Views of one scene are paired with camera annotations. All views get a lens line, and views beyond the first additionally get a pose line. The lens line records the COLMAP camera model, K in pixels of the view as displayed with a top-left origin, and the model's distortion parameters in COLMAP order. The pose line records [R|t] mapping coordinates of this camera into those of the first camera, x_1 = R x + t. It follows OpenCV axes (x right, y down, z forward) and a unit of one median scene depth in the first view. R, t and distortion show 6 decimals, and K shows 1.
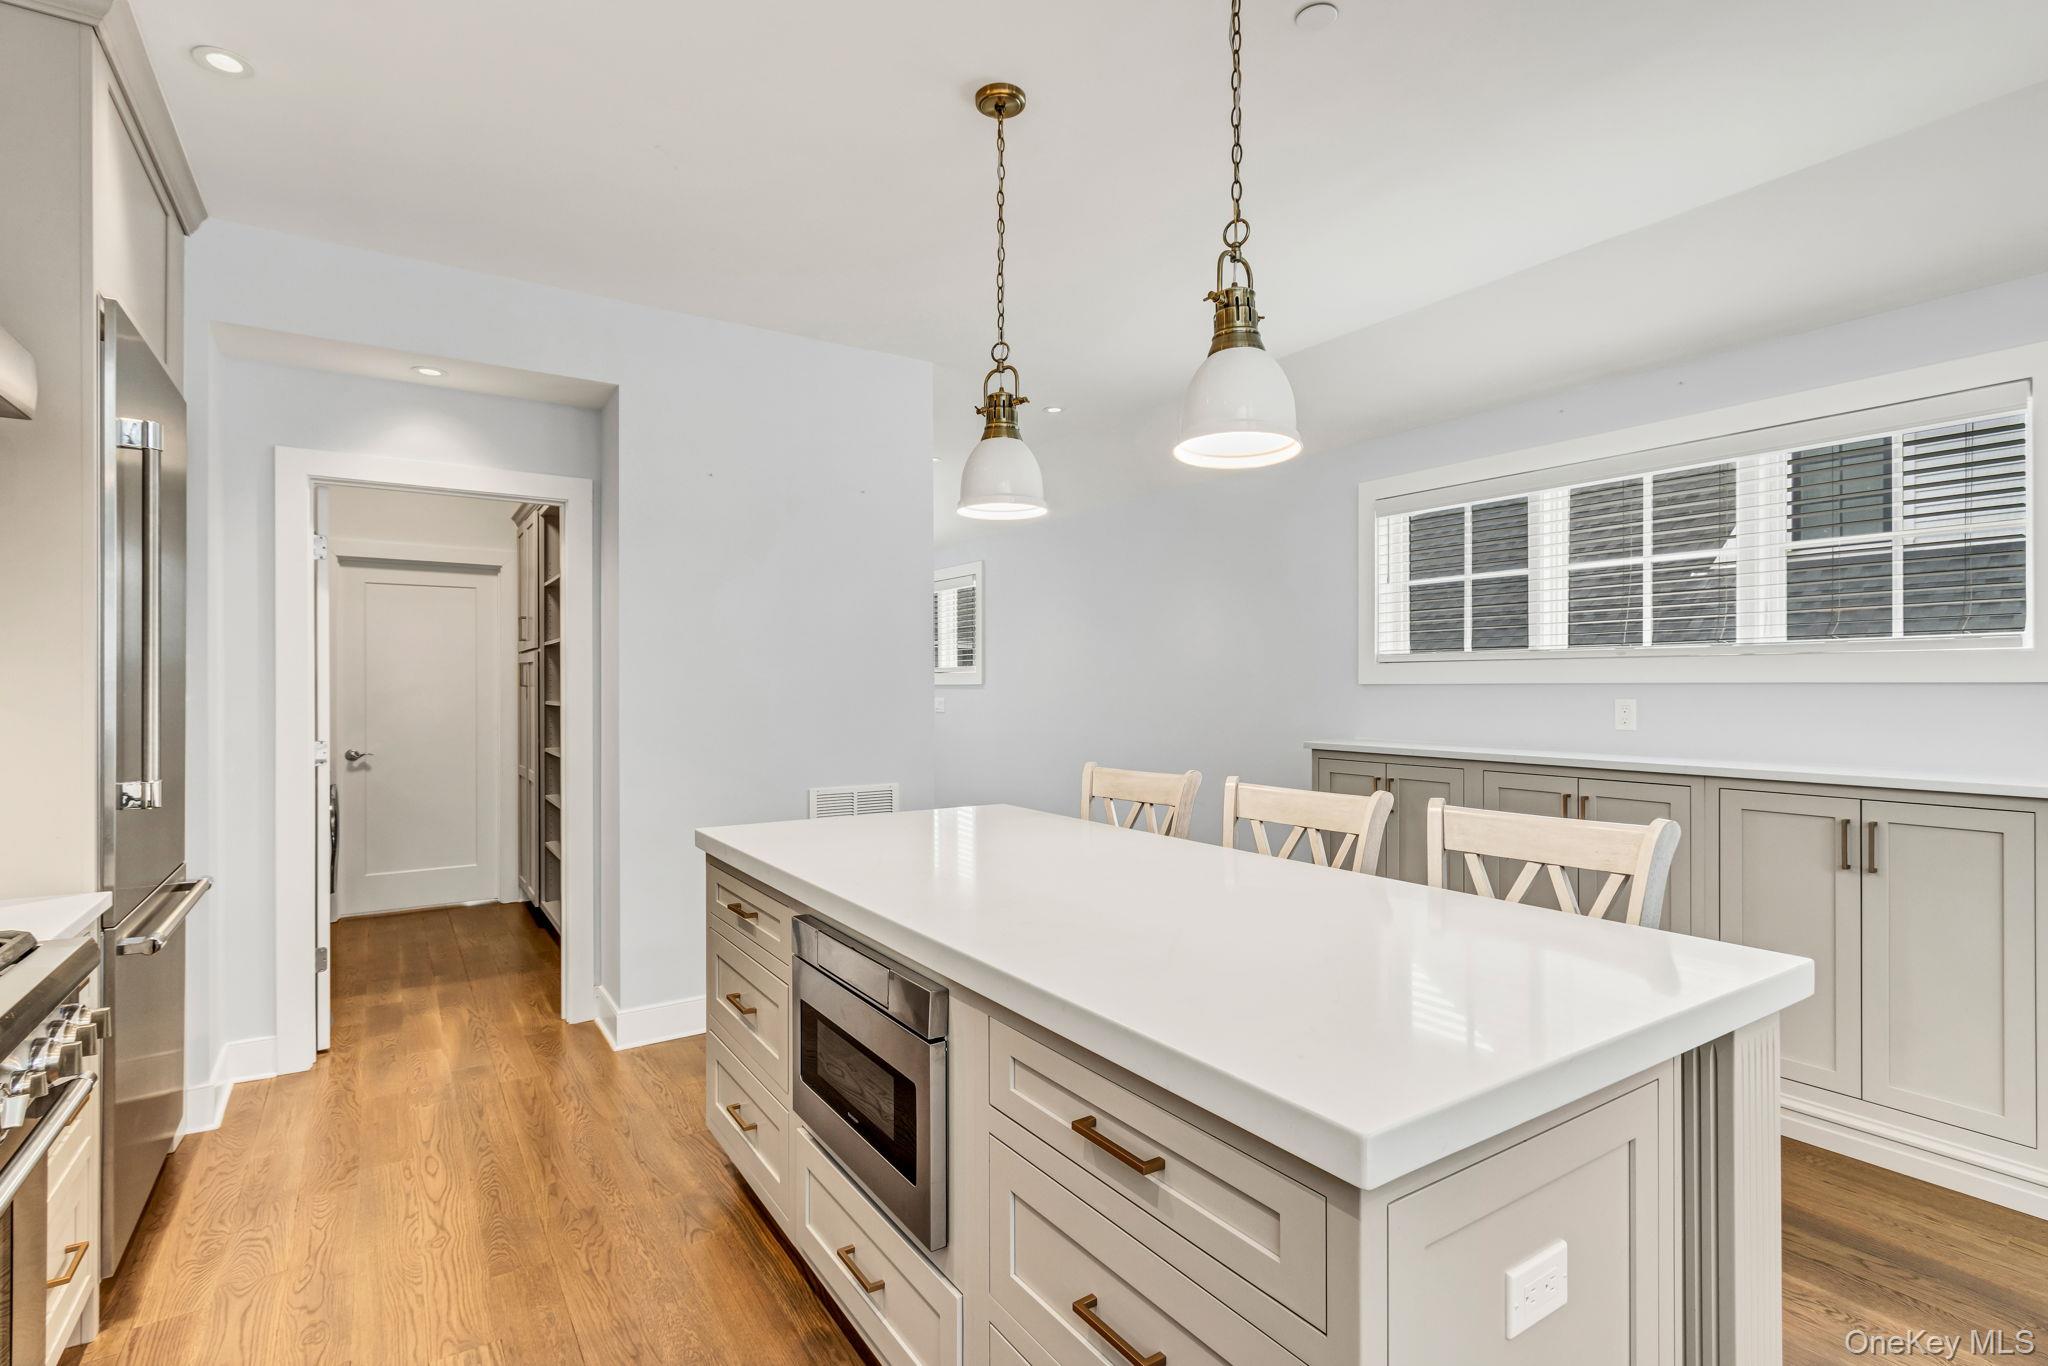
lens RADIAL K [[976.2, 0, 1013.4], [0, 976.2, 682.8], [0, 0, 1]] dist [0.007847, -0.001943]
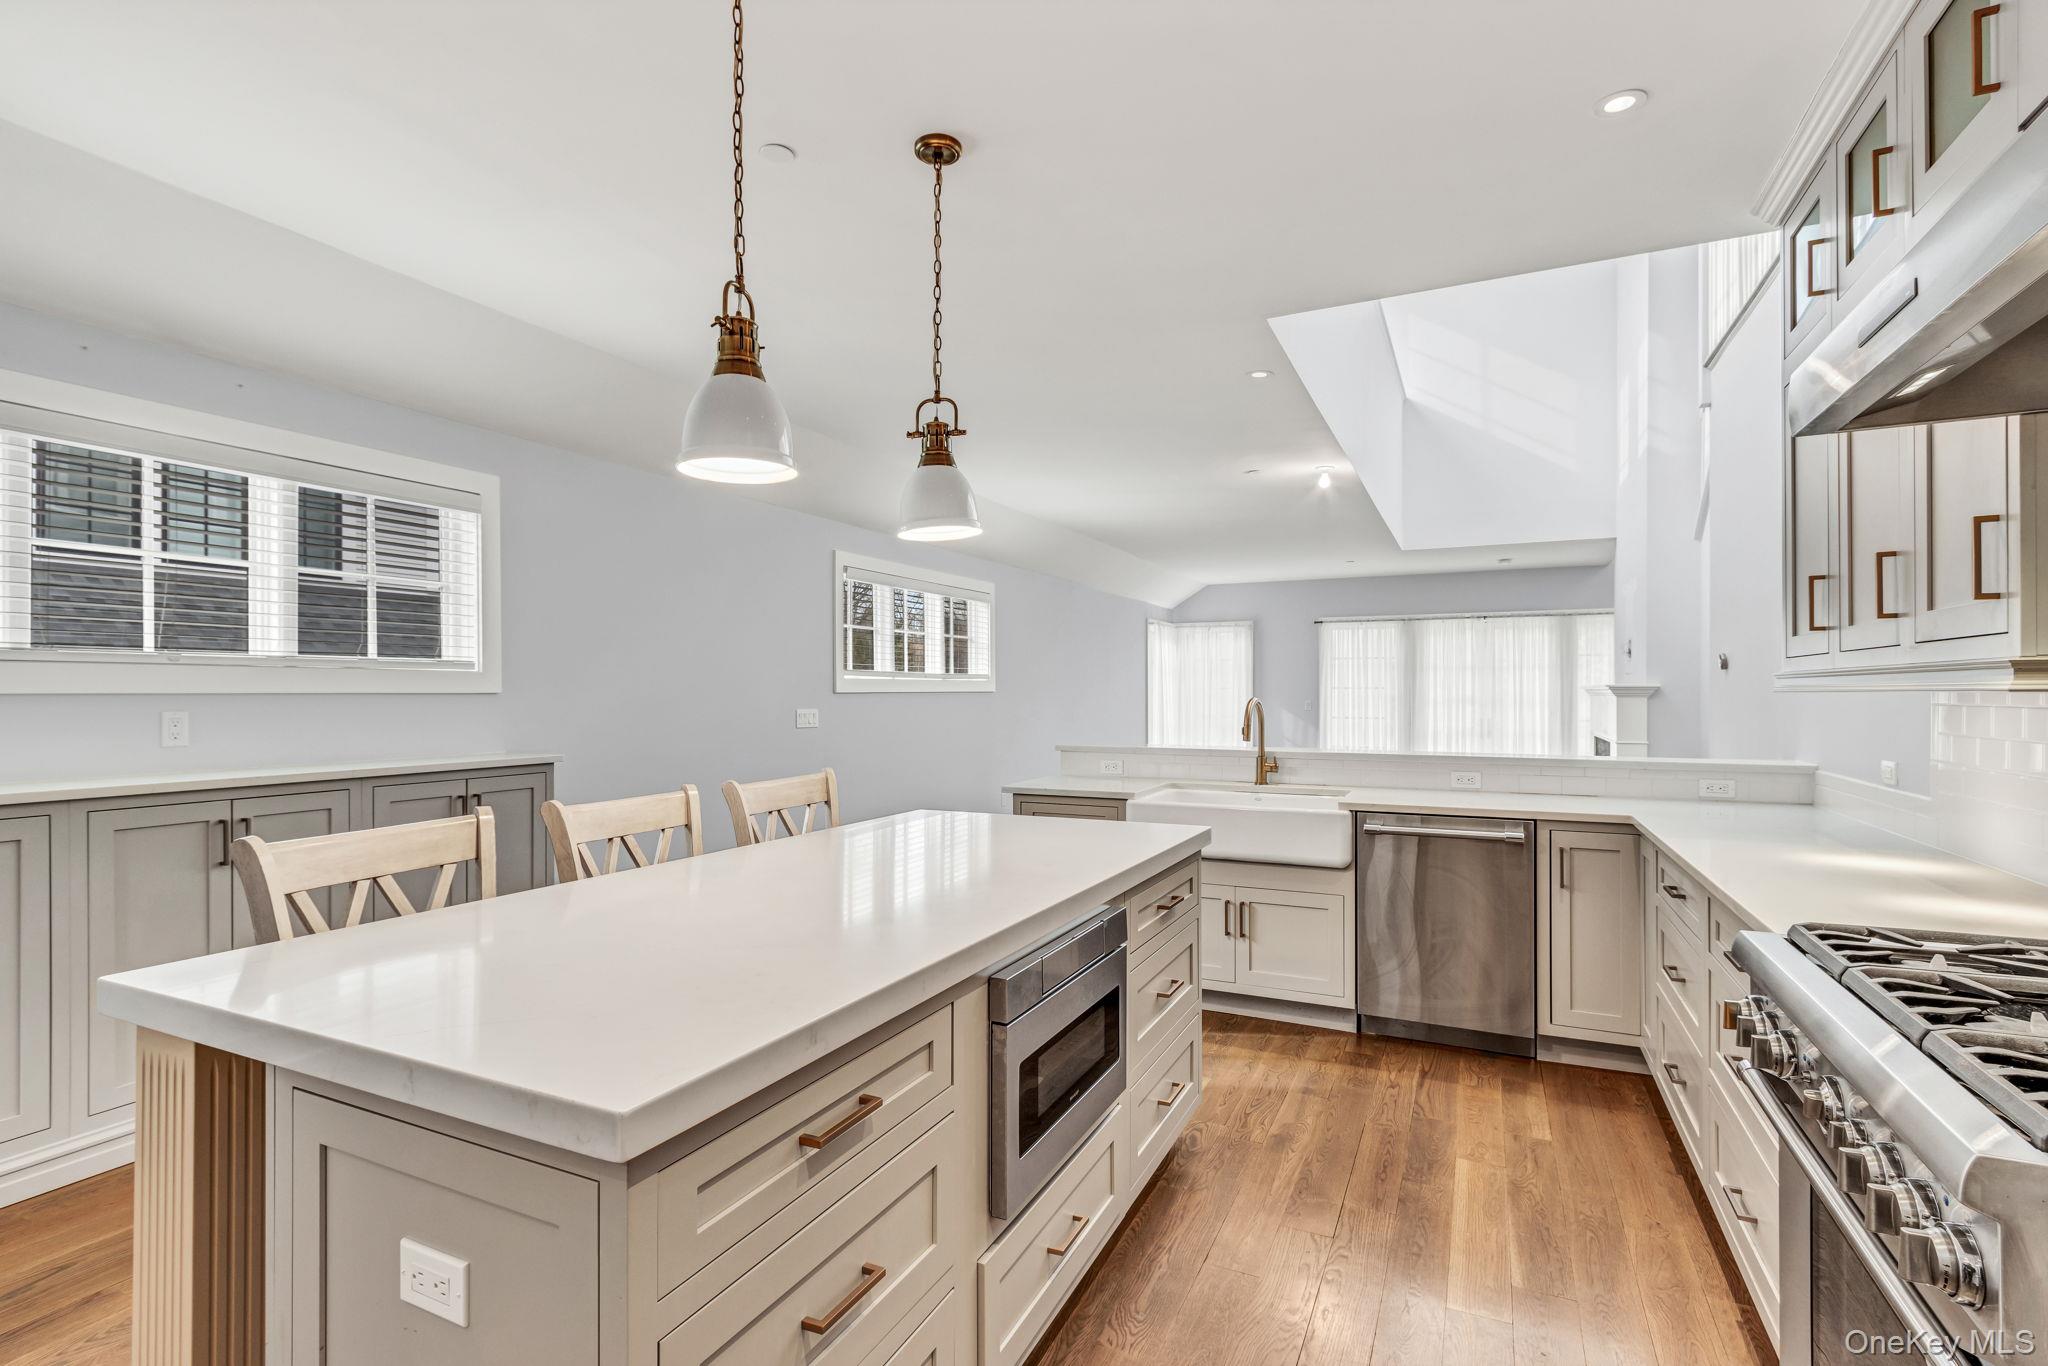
lens RADIAL K [[976.2, 0, 1011.8], [0, 976.2, 687.1], [0, 0, 1]] dist [0.007847, -0.001943]
pose [[-0.515692, 0.007437, 0.856742, -0.593475], [0.002077, 0.999970, -0.007430, 0.003249], [-0.856771, -0.002053, -0.515692, 0.909166]]
